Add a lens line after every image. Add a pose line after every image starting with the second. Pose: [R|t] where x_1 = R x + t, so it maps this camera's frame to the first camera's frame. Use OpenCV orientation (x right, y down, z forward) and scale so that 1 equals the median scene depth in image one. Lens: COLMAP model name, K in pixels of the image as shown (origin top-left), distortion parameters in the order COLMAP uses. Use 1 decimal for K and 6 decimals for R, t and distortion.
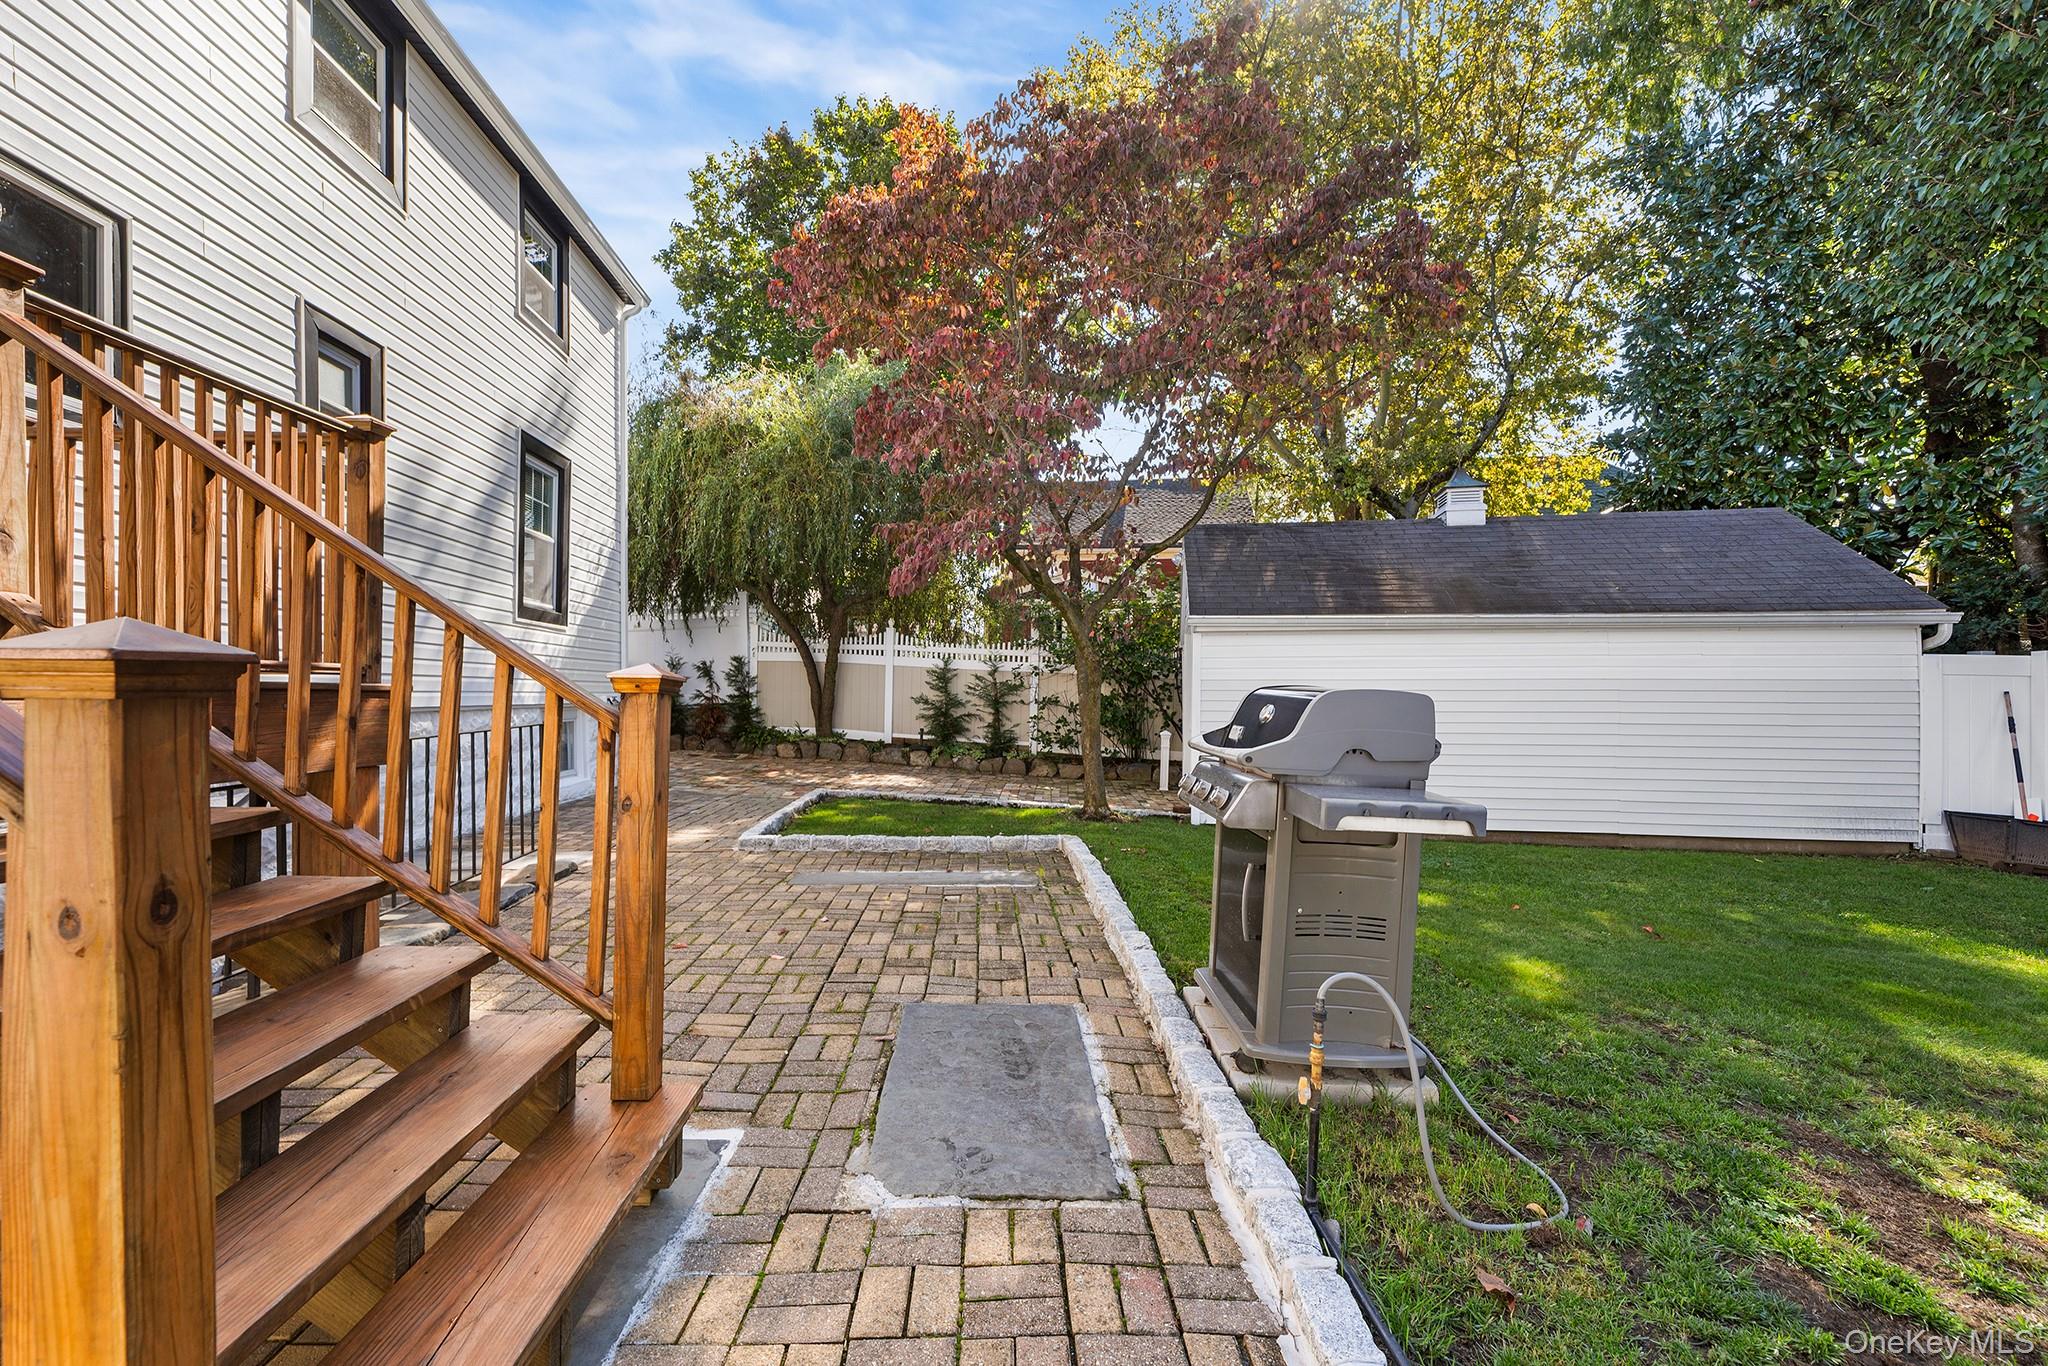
lens RADIAL K [[880.2, 0, 1024.0], [0, 880.2, 683.0], [0, 0, 1]] dist [0.000807, 0.000186]
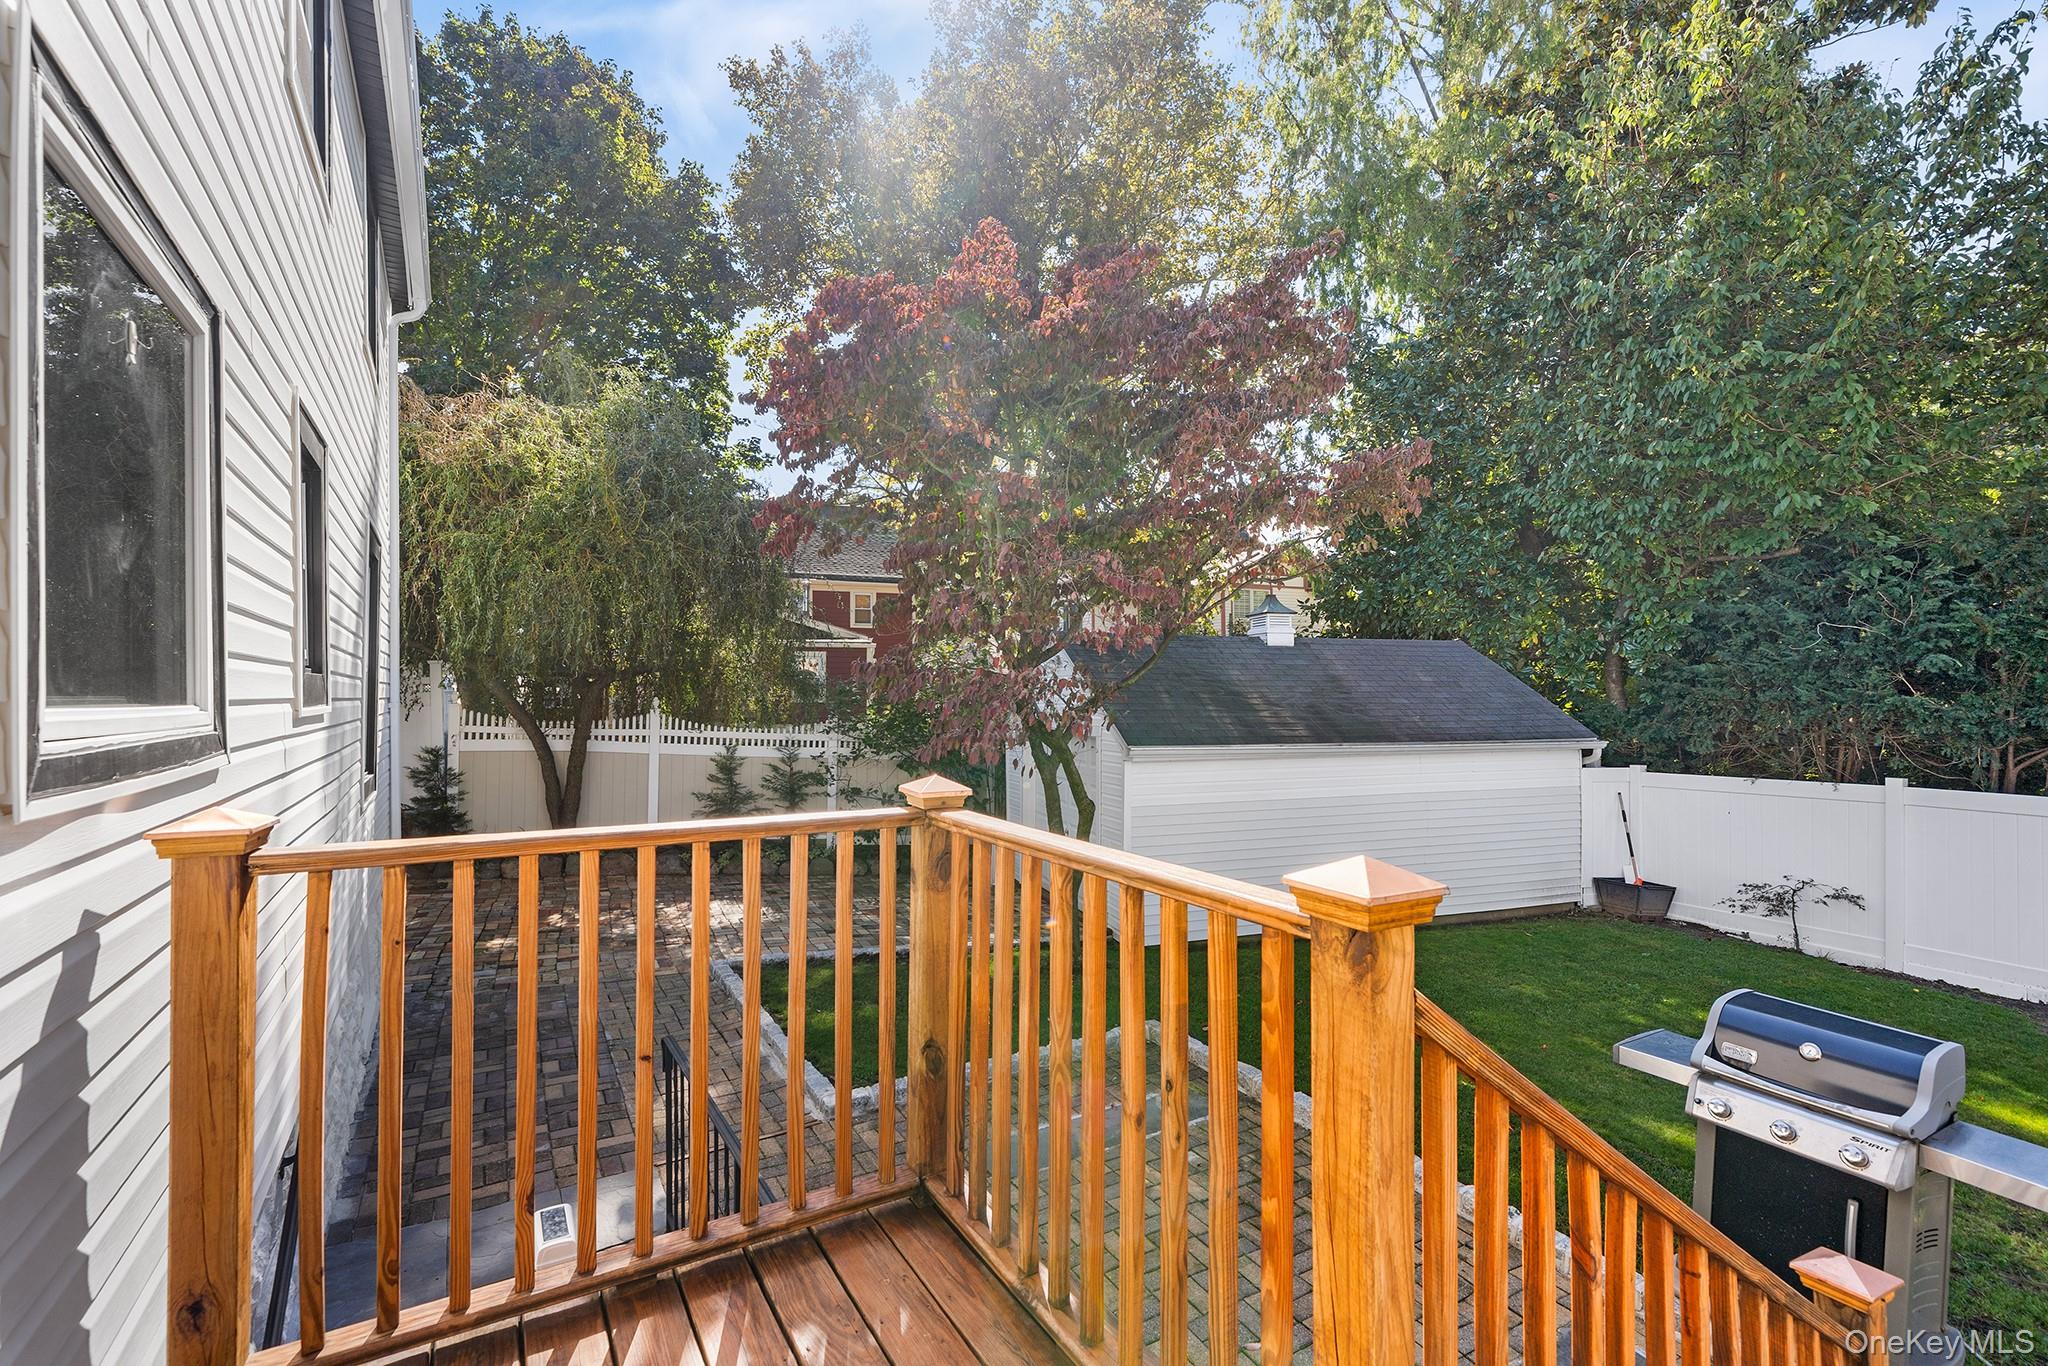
lens RADIAL K [[880.2, 0, 1024.0], [0, 880.2, 683.0], [0, 0, 1]] dist [0.000807, 0.000186]
pose [[0.881981, 0.004070, 0.471268, -0.248782], [-0.005020, 0.999987, 0.000760, -0.094136], [-0.471258, -0.003036, 0.881990, 0.100633]]
